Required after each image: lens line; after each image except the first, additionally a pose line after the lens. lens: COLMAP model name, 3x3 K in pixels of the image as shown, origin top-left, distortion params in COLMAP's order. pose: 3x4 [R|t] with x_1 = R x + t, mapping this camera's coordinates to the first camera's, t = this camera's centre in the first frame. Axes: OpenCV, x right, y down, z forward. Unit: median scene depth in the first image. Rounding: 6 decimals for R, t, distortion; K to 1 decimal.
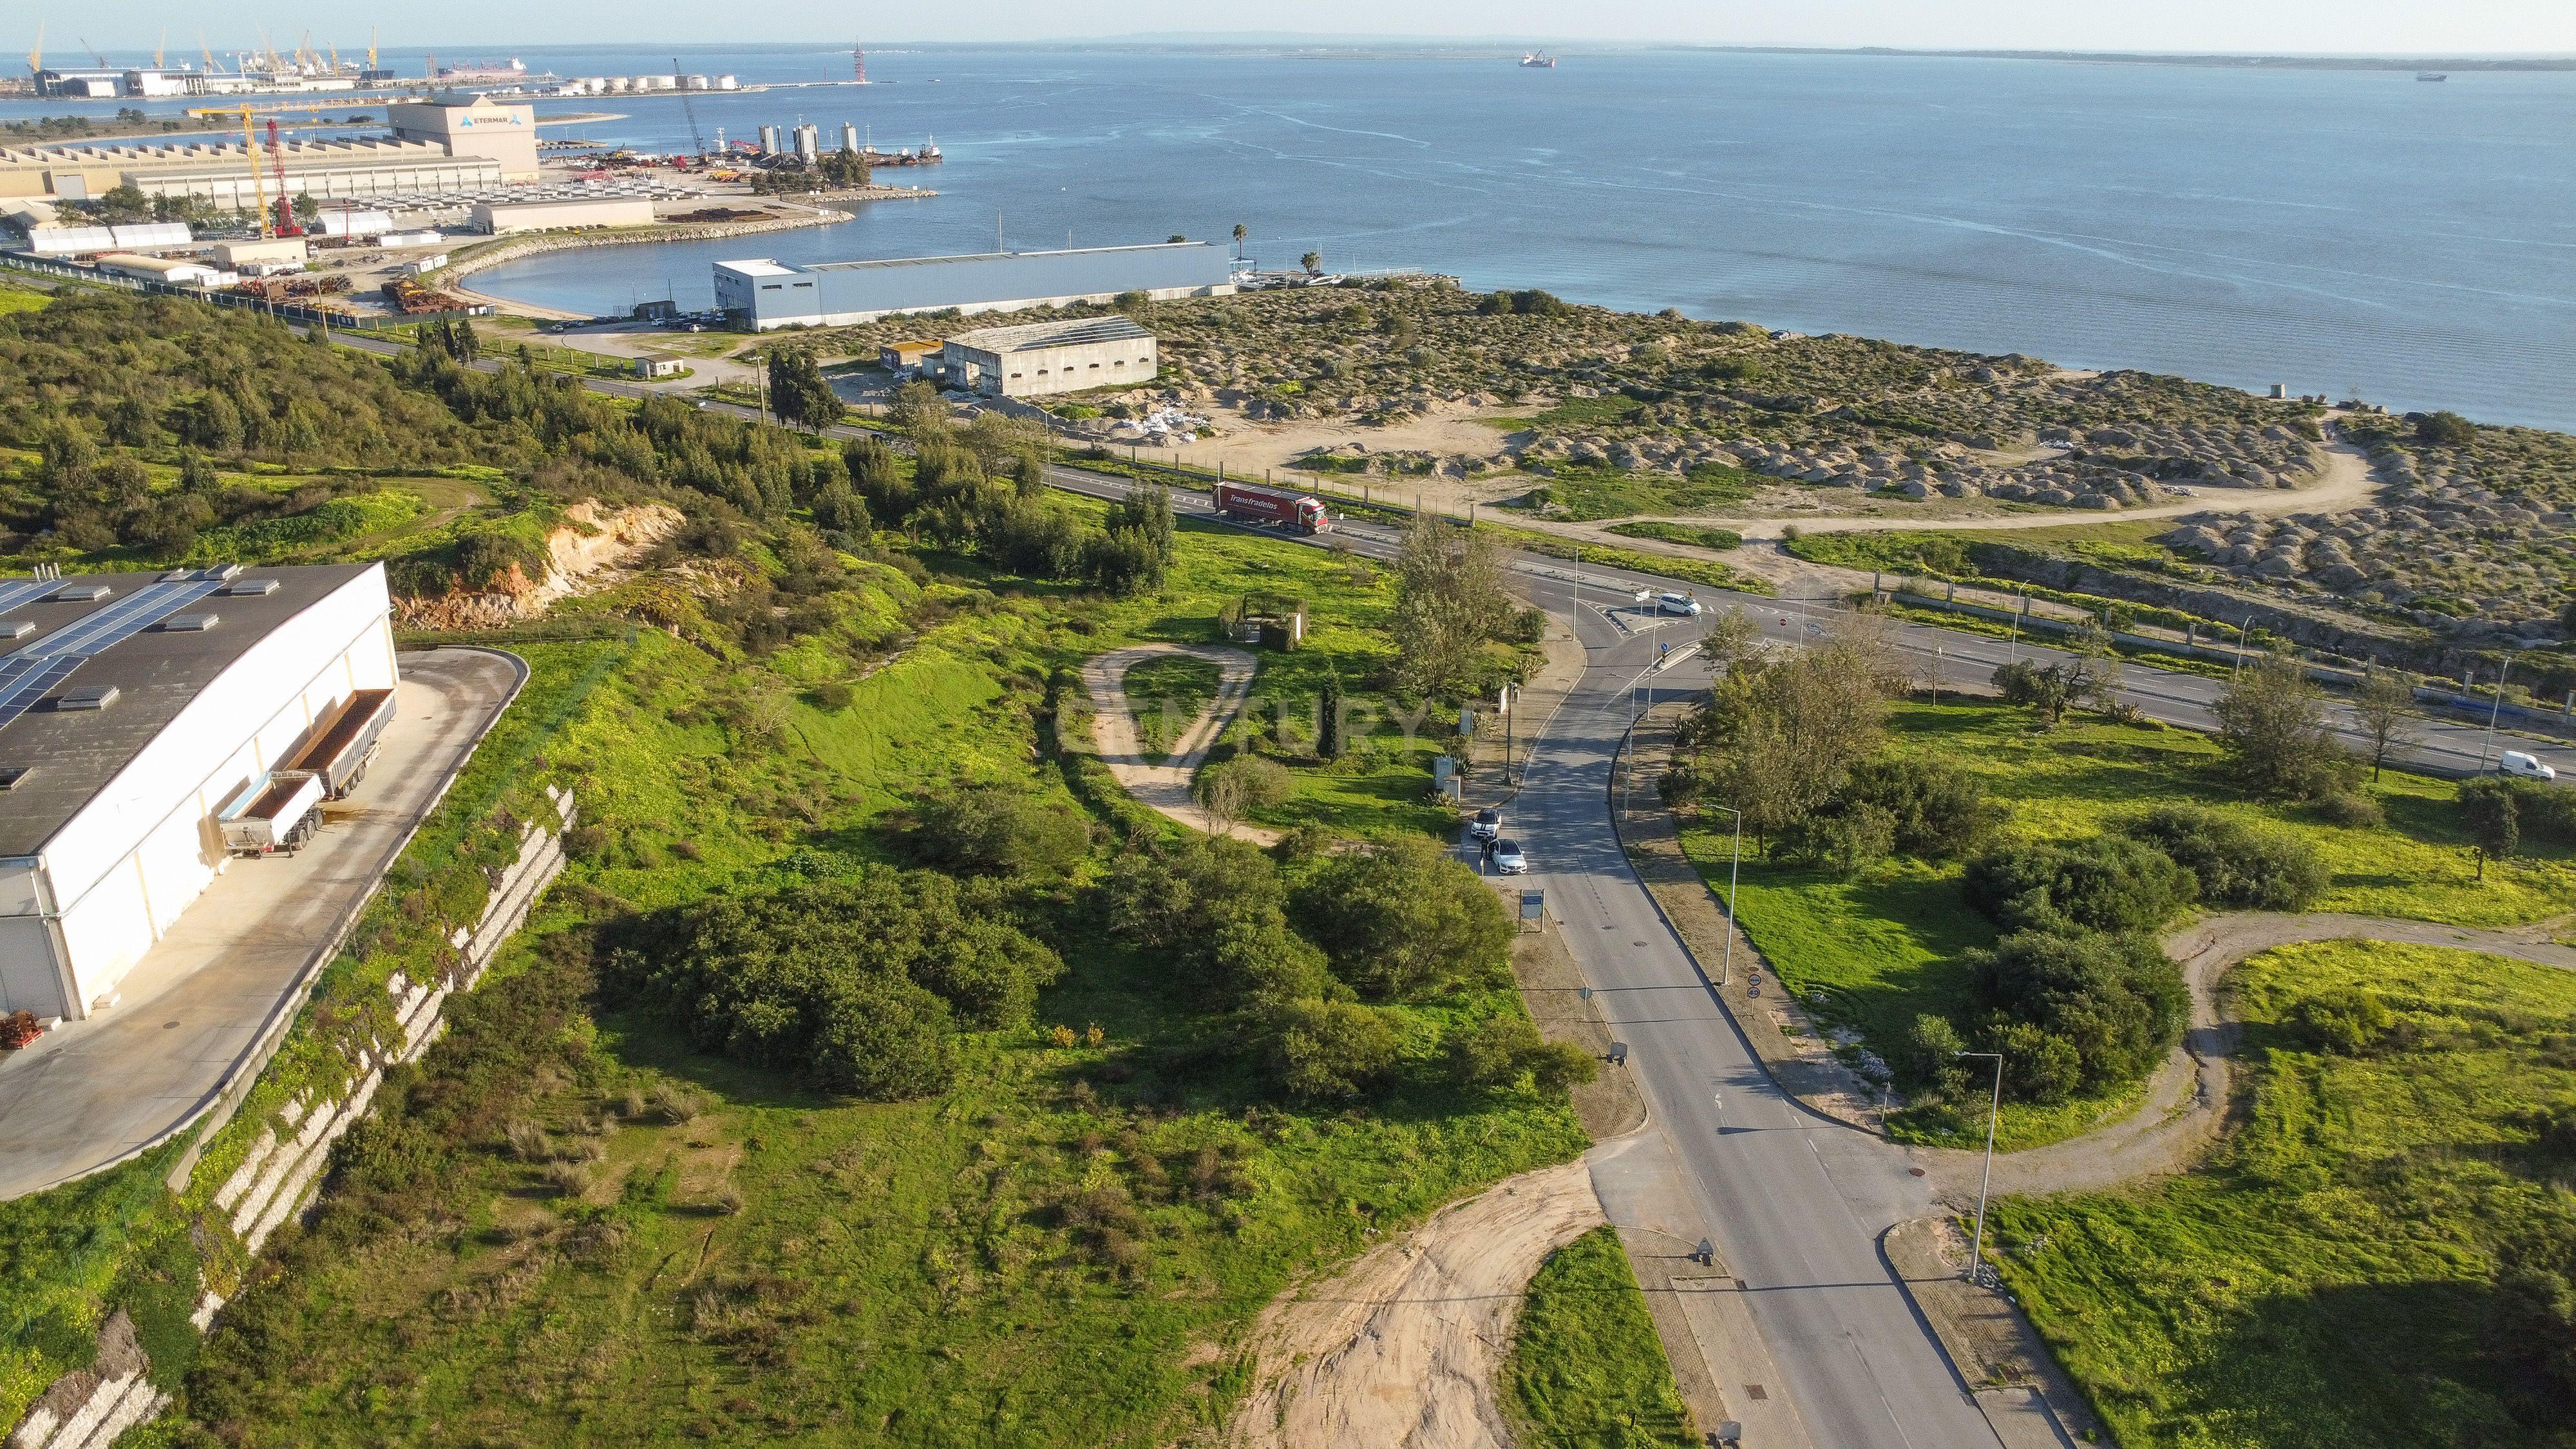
lens RADIAL K [[1874.4, 0, 1283.2], [0, 1874.4, 719.1], [0, 0, 1]] dist [-0.018557, -0.025306]
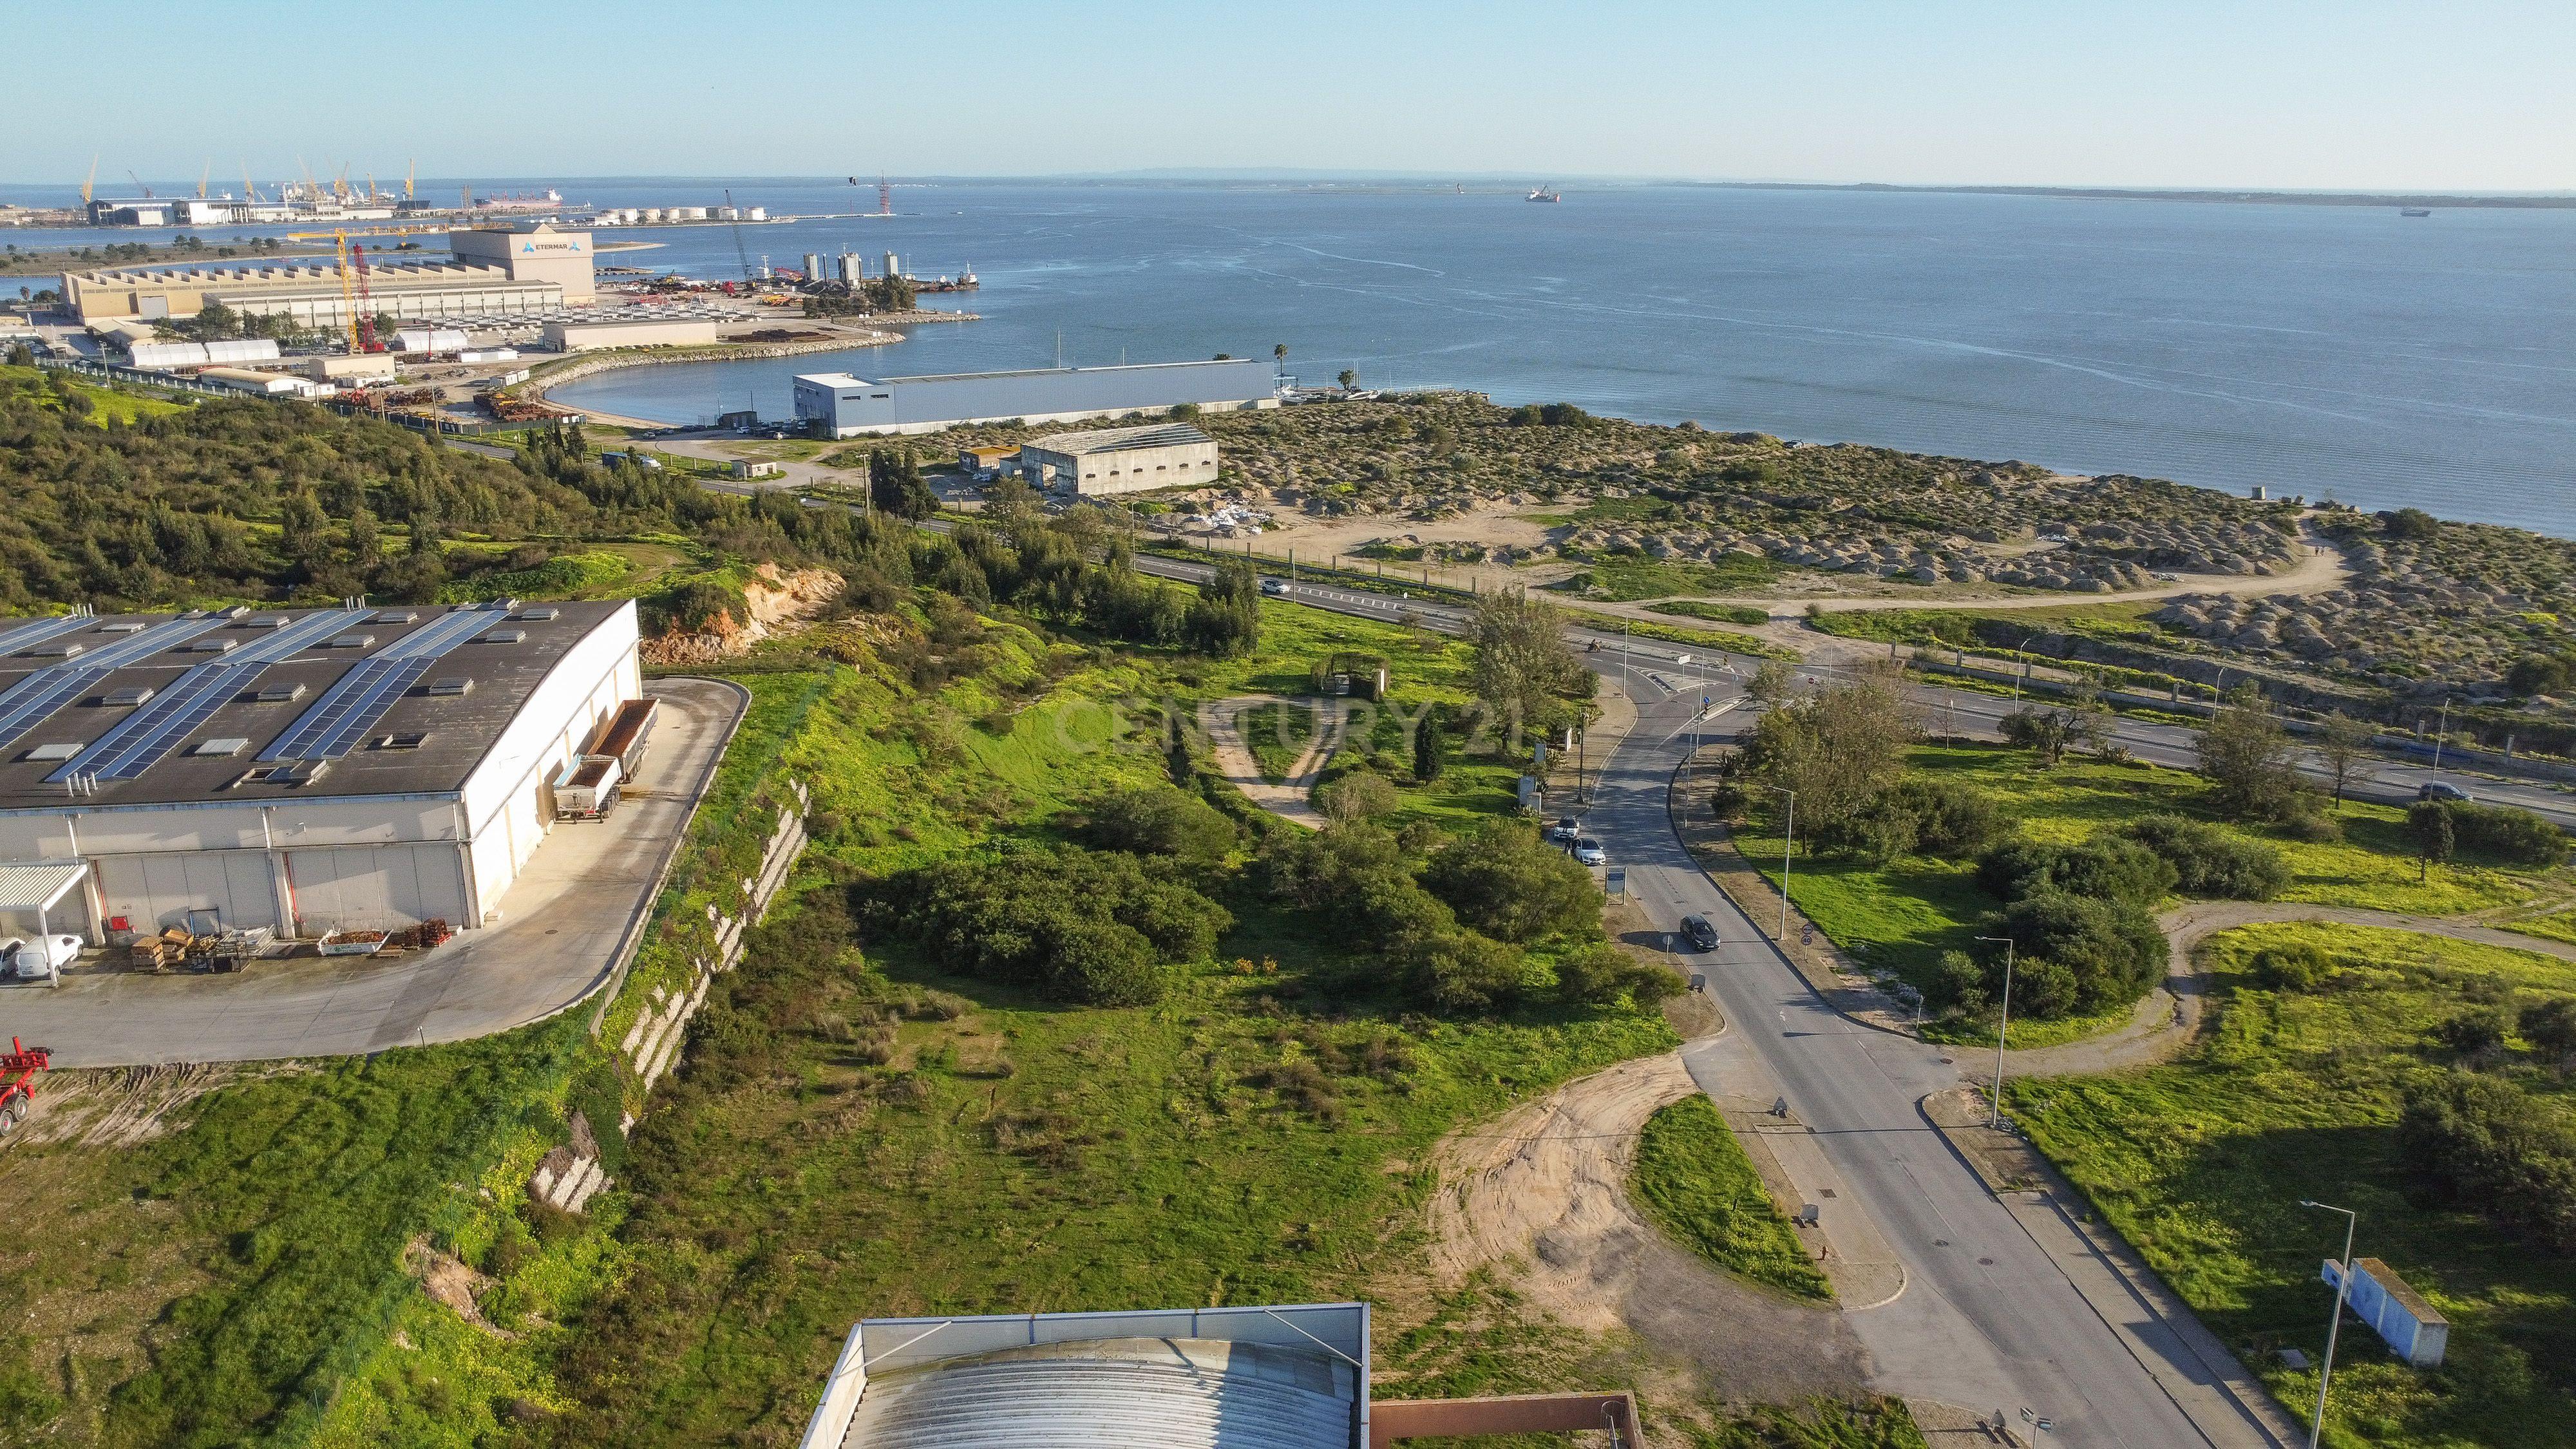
lens RADIAL K [[1874.4, 0, 1283.2], [0, 1874.4, 719.1], [0, 0, 1]] dist [-0.018557, -0.025306]
pose [[0.999990, 0.003323, -0.003107, -0.074819], [-0.003520, 0.997833, -0.065710, 0.075034], [0.002881, 0.065721, 0.997834, -0.194088]]
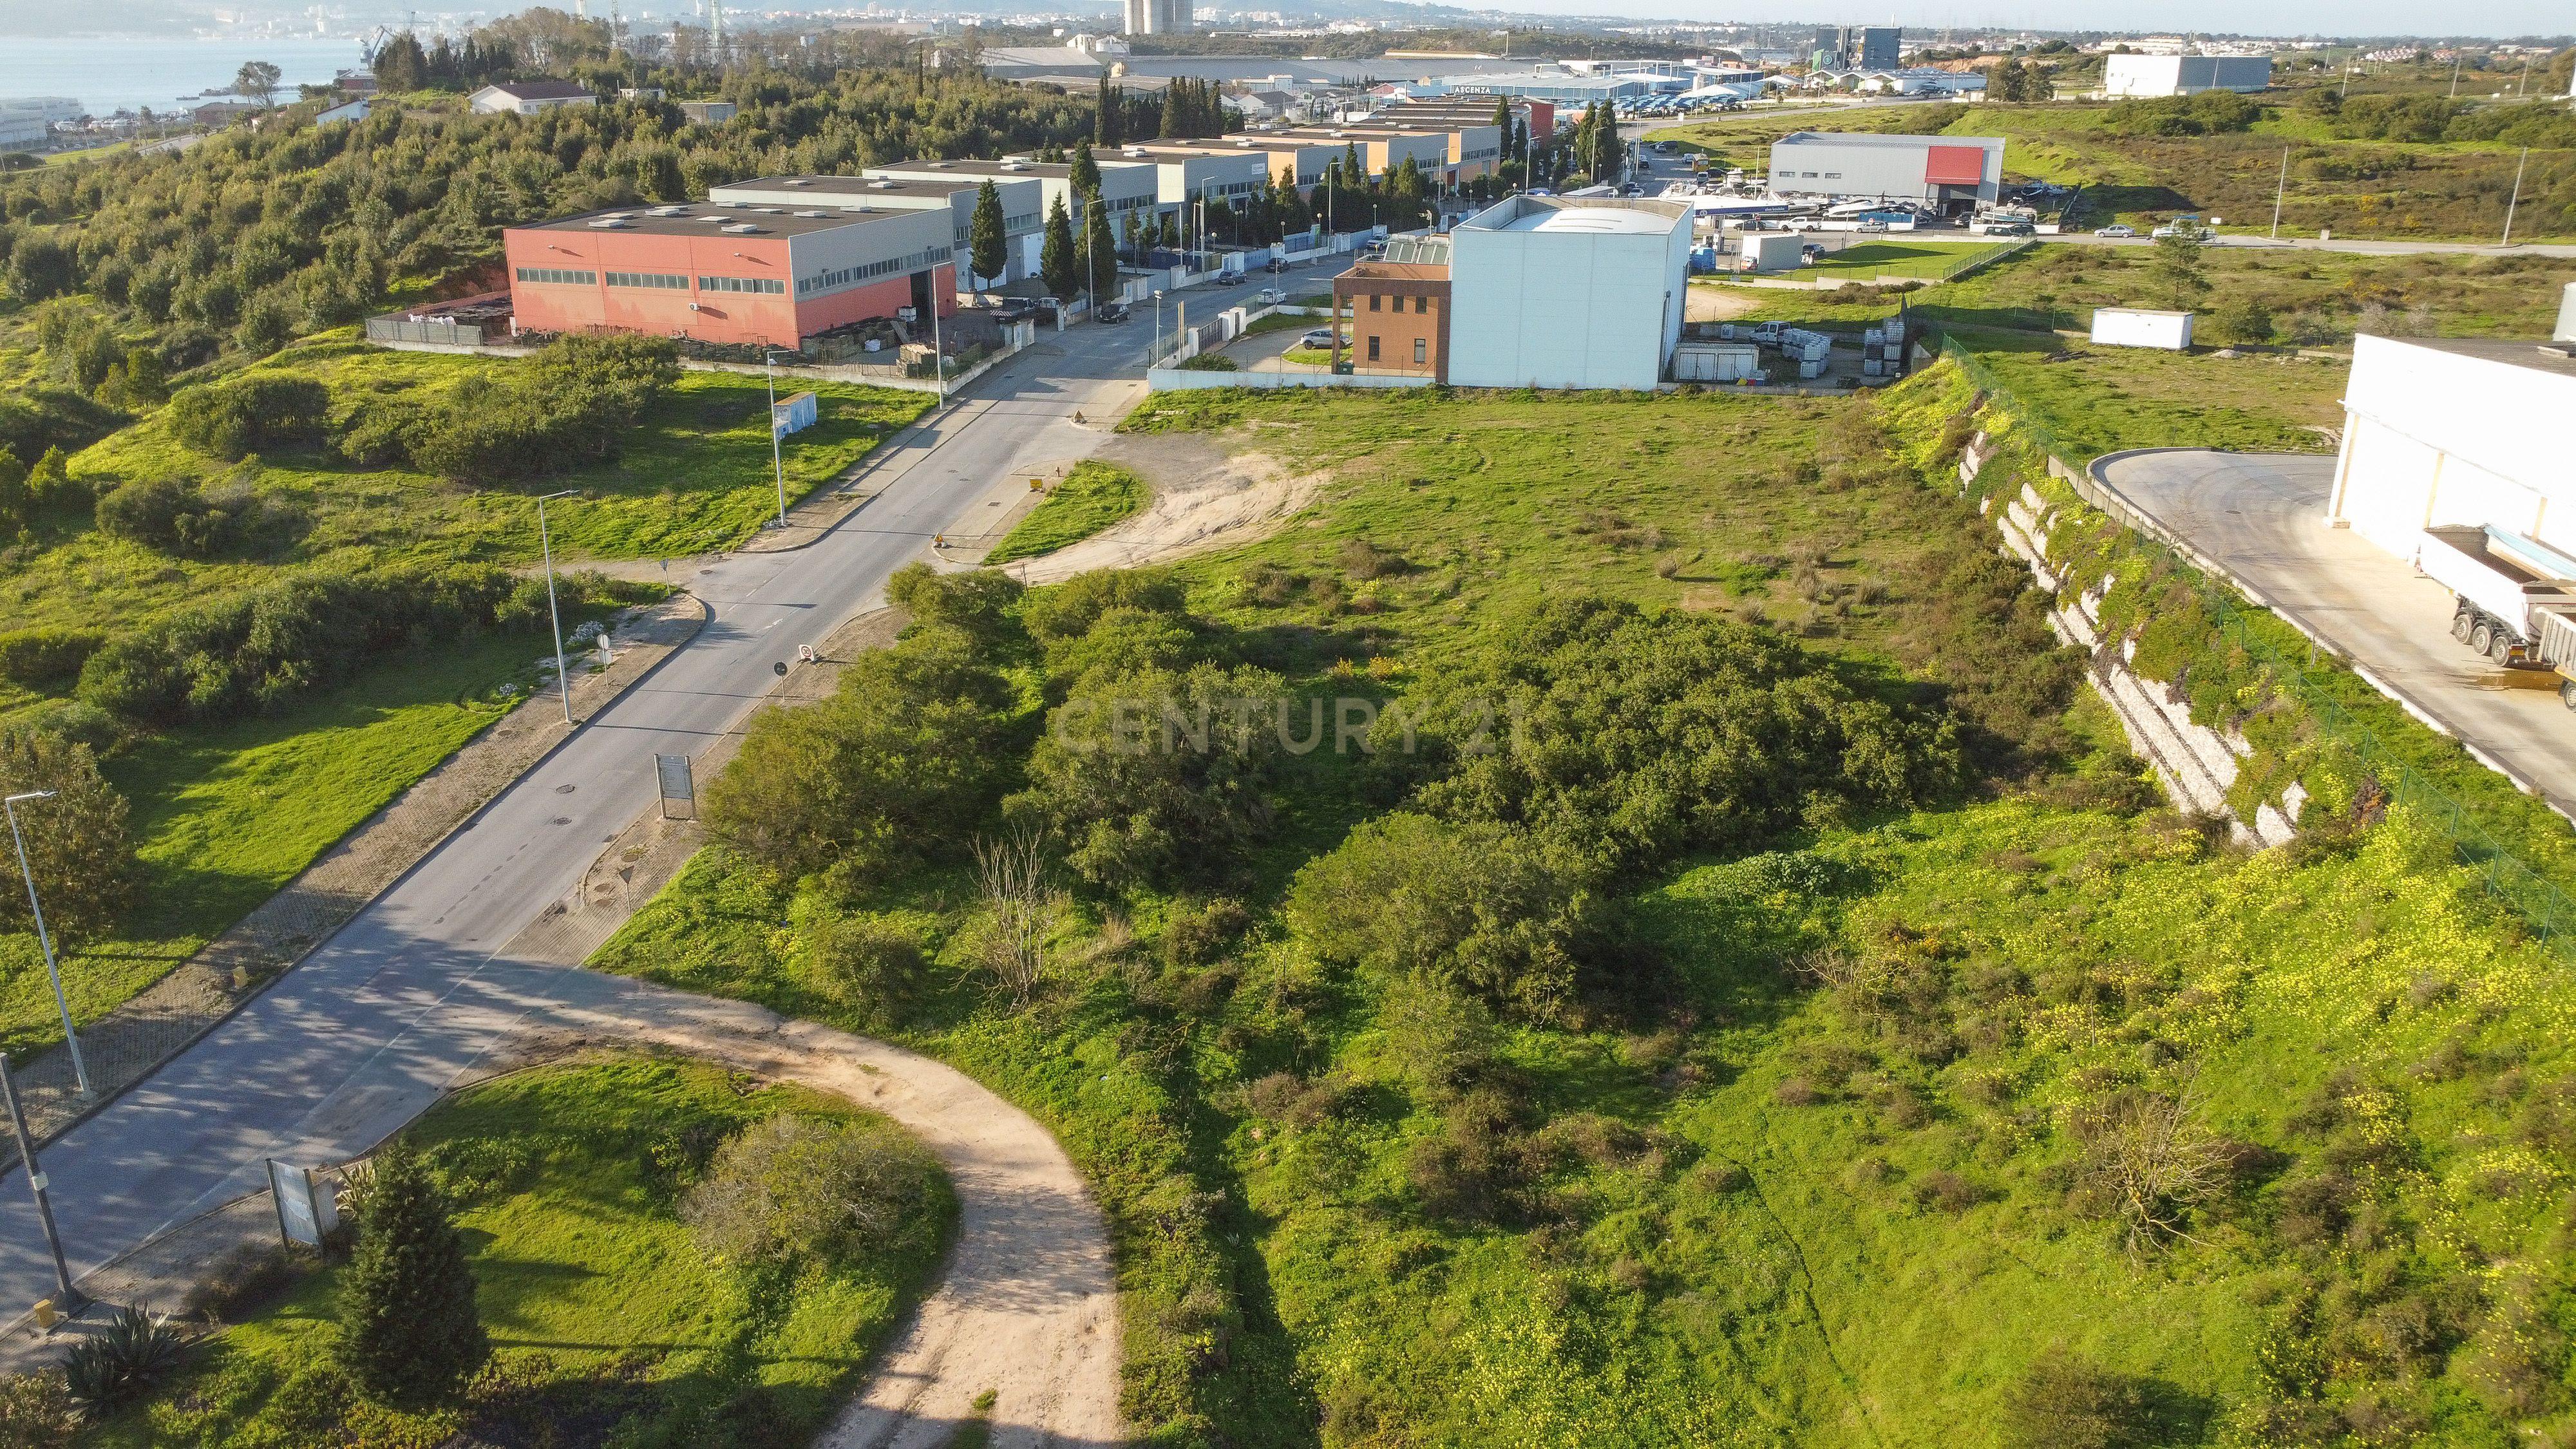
lens RADIAL K [[1874.4, 0, 1283.2], [0, 1874.4, 719.1], [0, 0, 1]] dist [-0.018557, -0.025306]
pose [[-0.975269, -0.079916, 0.206066, -0.219971], [0.072525, 0.765005, 0.639927, -0.334255], [-0.208782, 0.639046, -0.740290, 1.433979]]
